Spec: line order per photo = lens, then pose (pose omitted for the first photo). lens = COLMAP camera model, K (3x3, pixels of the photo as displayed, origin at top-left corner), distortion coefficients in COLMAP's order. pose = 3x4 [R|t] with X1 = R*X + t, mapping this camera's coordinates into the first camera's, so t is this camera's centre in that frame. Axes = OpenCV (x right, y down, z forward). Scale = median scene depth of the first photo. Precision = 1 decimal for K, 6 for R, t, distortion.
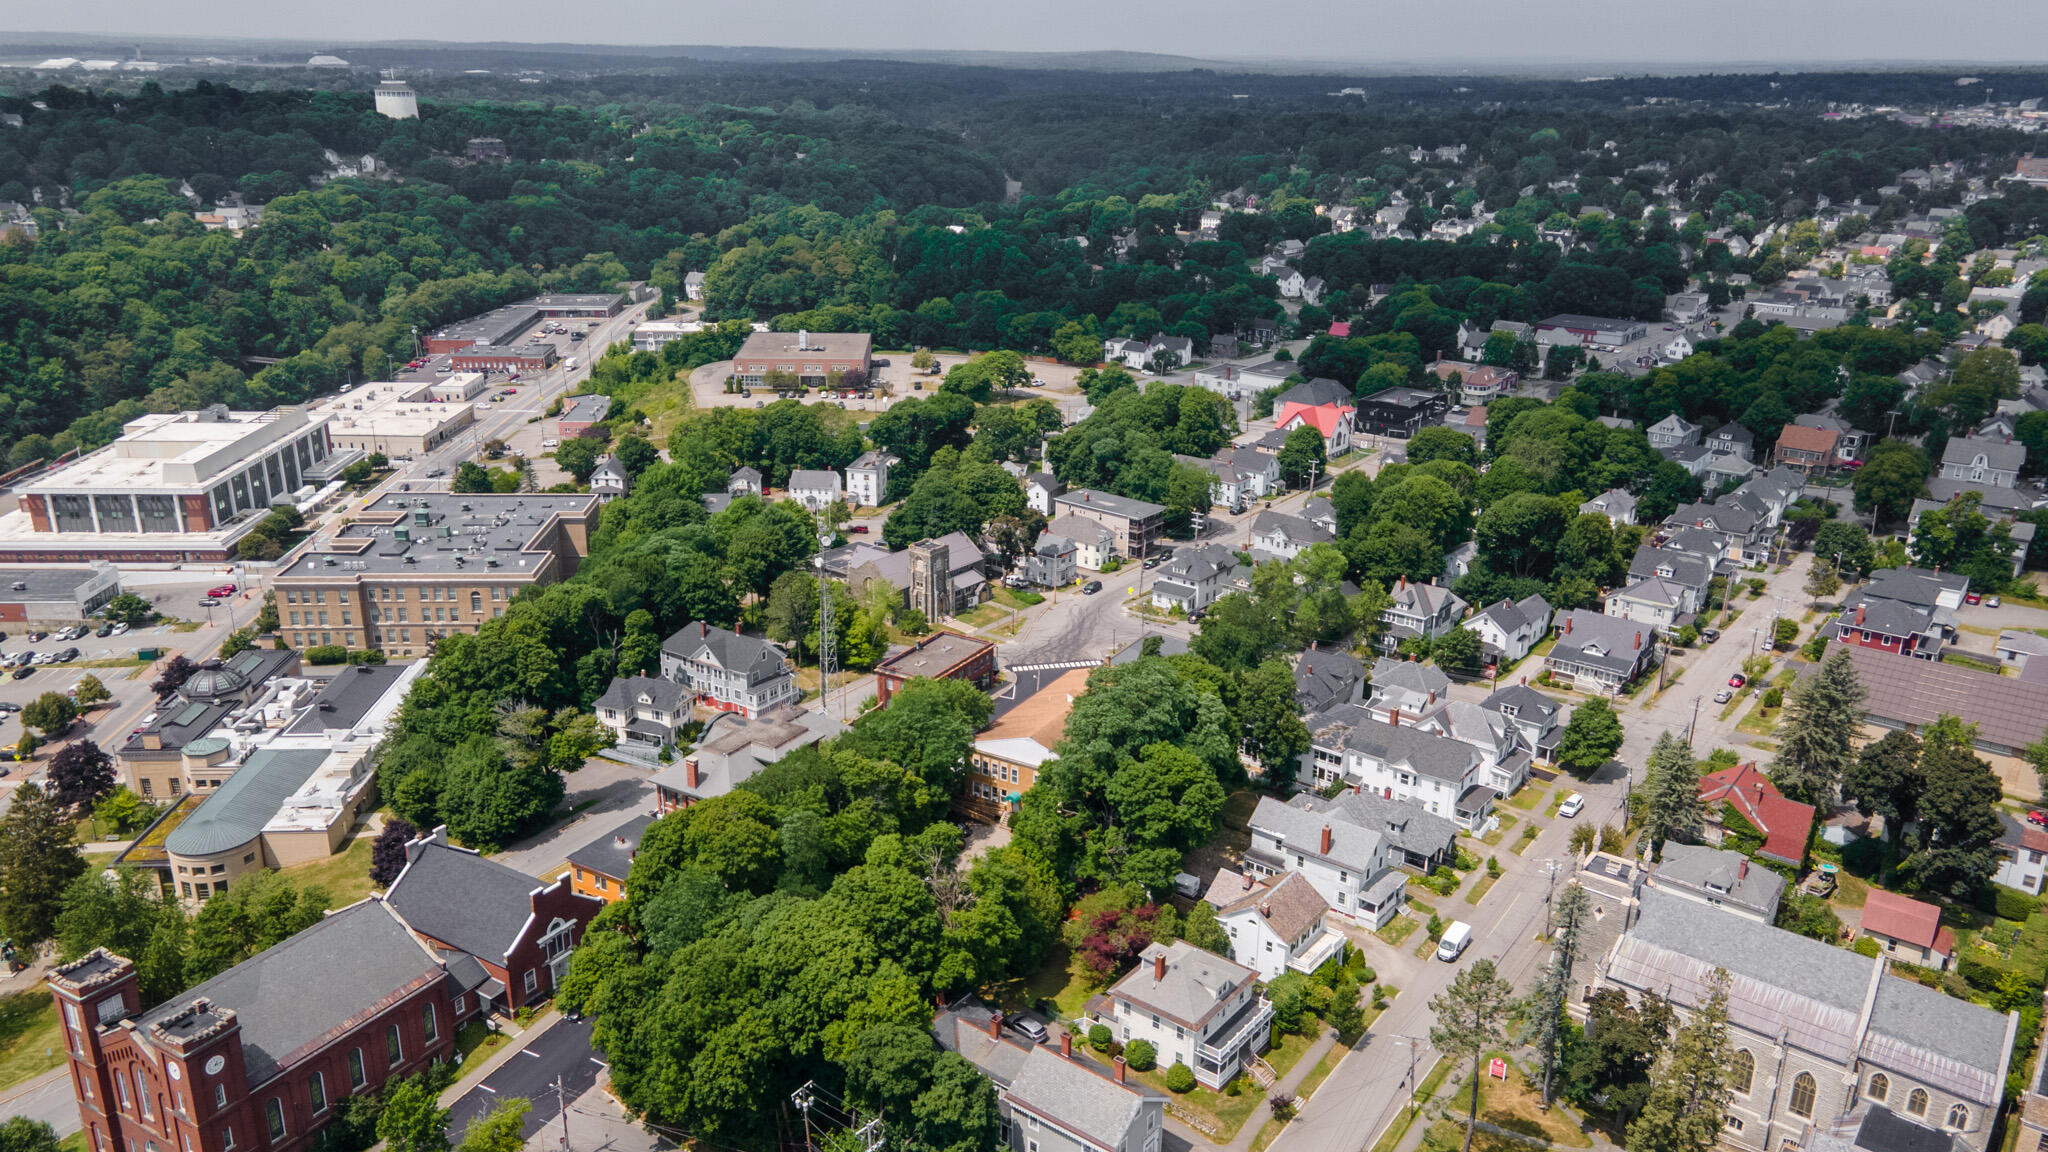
lens RADIAL K [[1462.8, 0, 1024.0], [0, 1462.8, 576.0], [0, 0, 1]] dist [0.055168, -0.003237]
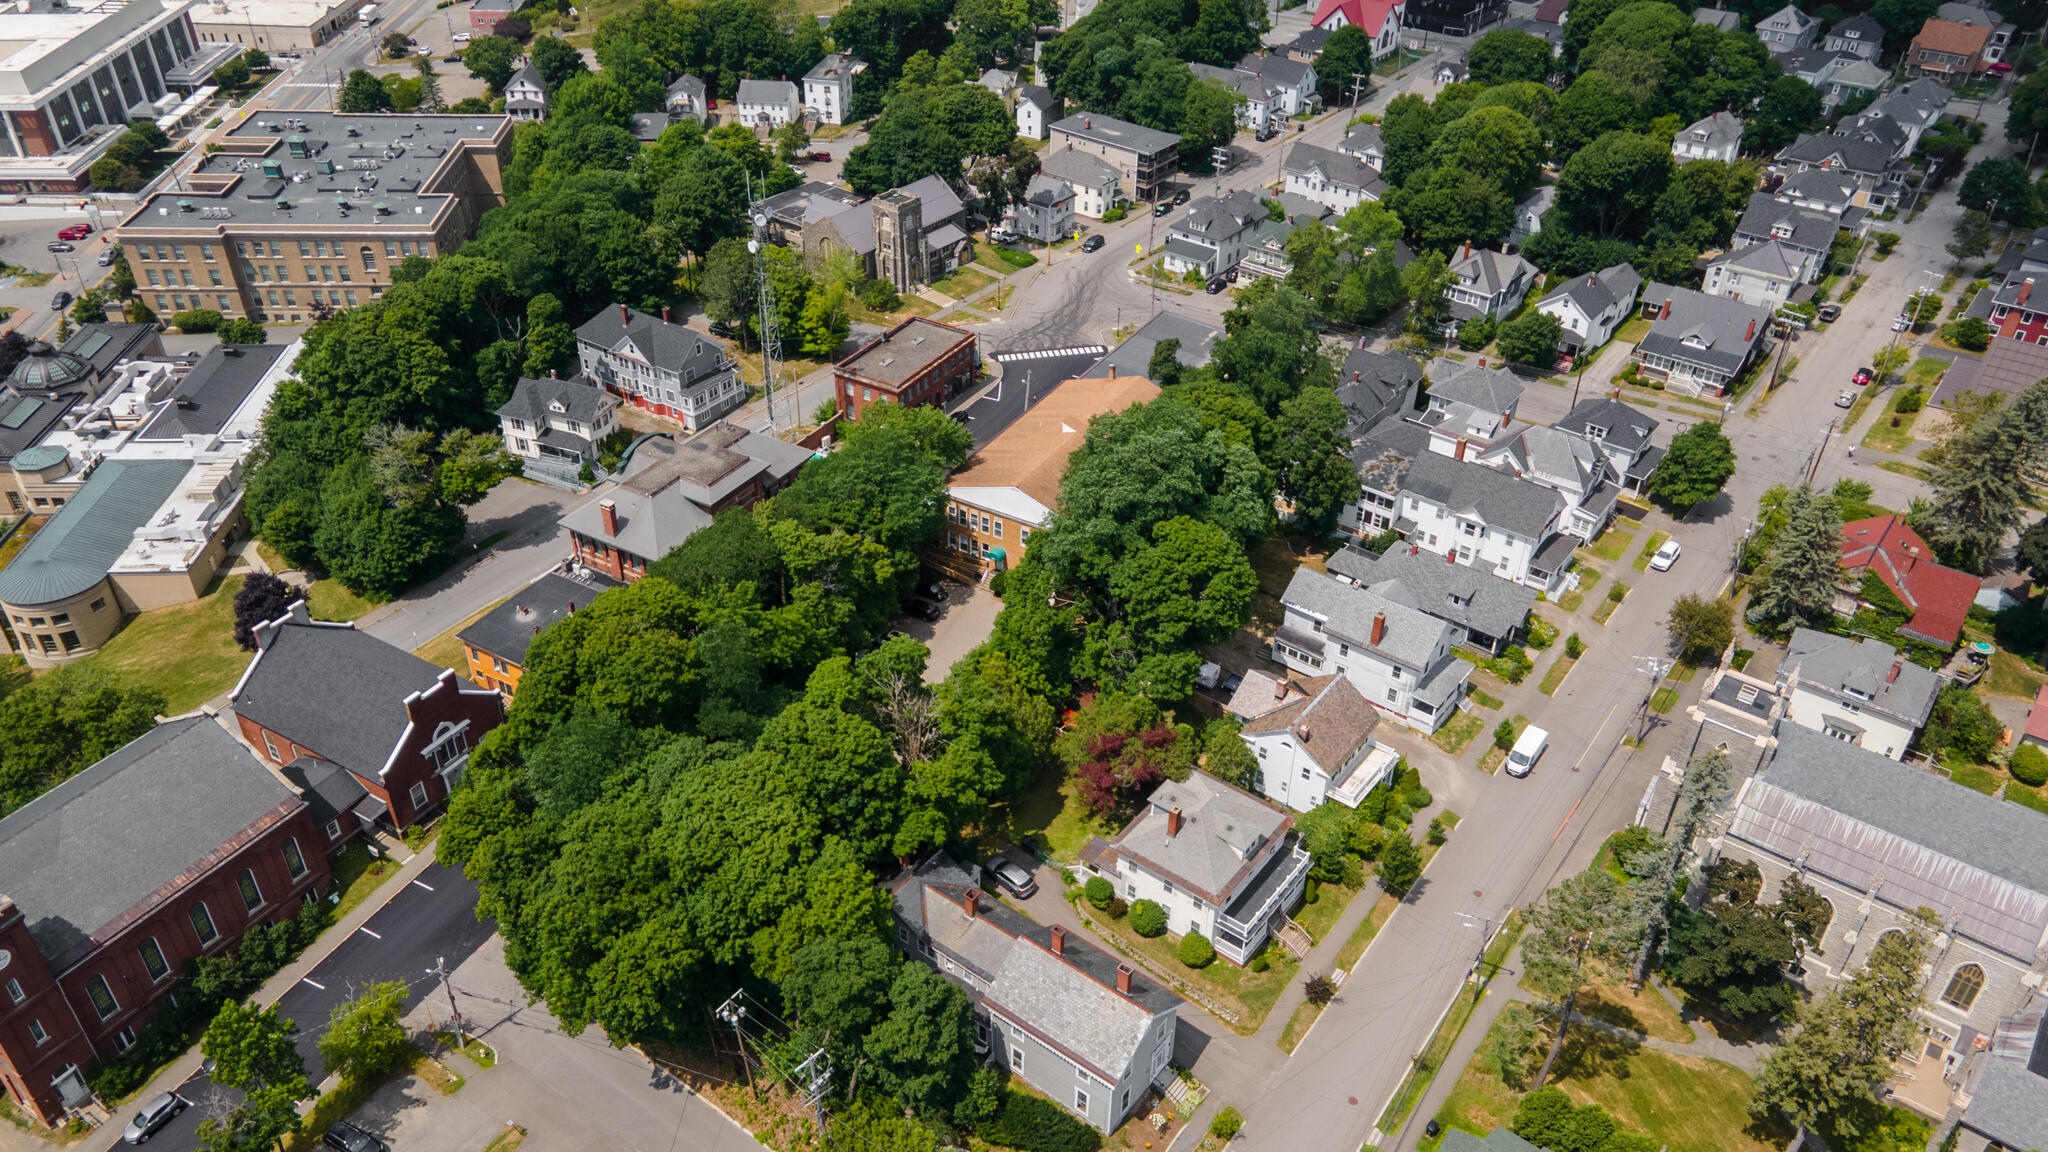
lens RADIAL K [[1532.1, 0, 1024.0], [0, 1532.1, 576.0], [0, 0, 1]] dist [0.024825, 0.055178]
pose [[0.999988, -0.003327, 0.003497, 0.004713], [0.002314, 0.966243, 0.257623, -0.054366], [-0.004236, -0.257612, 0.966239, 0.145485]]
